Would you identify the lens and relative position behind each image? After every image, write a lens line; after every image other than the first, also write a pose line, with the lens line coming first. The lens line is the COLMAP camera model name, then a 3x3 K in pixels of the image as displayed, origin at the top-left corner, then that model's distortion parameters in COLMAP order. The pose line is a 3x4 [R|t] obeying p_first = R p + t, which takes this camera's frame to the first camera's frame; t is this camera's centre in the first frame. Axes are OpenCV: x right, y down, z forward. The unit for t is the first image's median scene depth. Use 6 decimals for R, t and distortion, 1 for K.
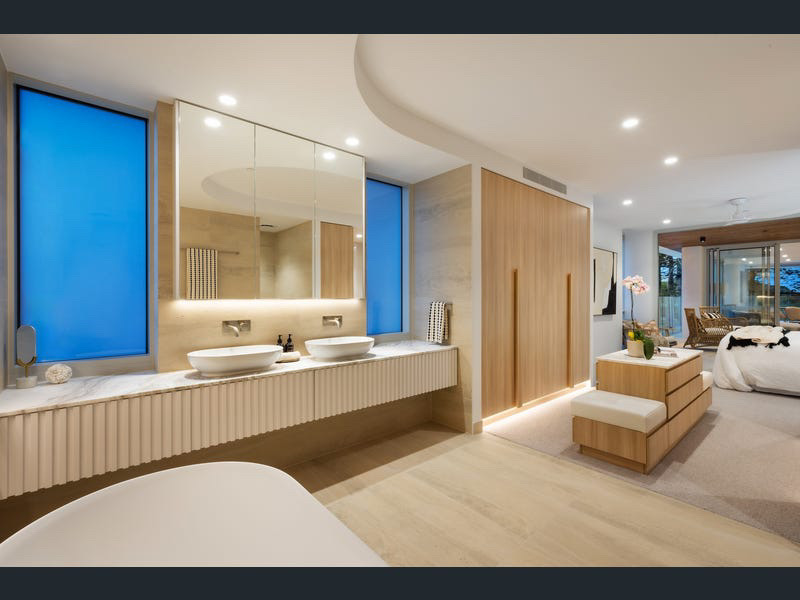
lens RADIAL K [[358.1, 0, 399.7], [0, 358.1, 295.8], [0, 0, 1]] dist [-0.000014, 0.000259]
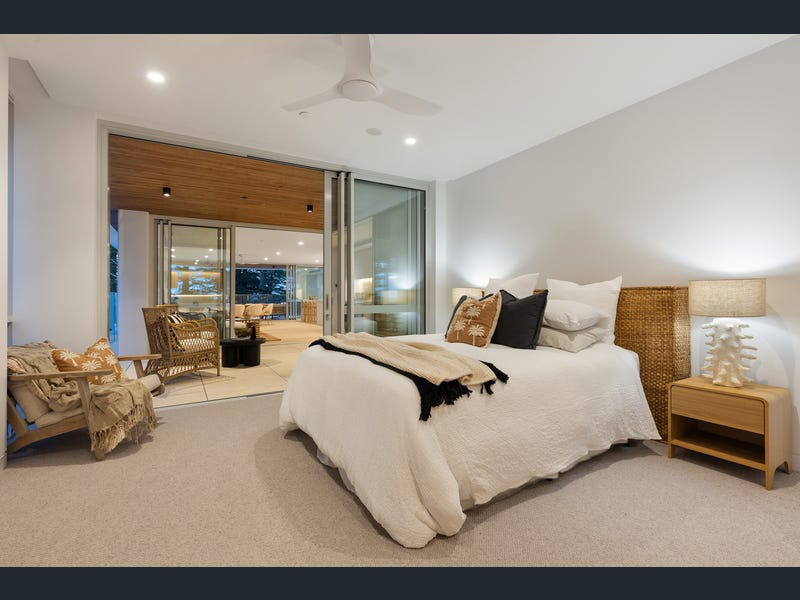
lens RADIAL K [[376.4, 0, 399.4], [0, 376.4, 295.7], [0, 0, 1]] dist [-0.002482, -0.000438]
pose [[0.180107, 0.003607, 0.983640, 0.572243], [0.004731, 0.999979, -0.004533, 0.036995], [-0.983636, 0.005470, 0.180086, 0.959781]]
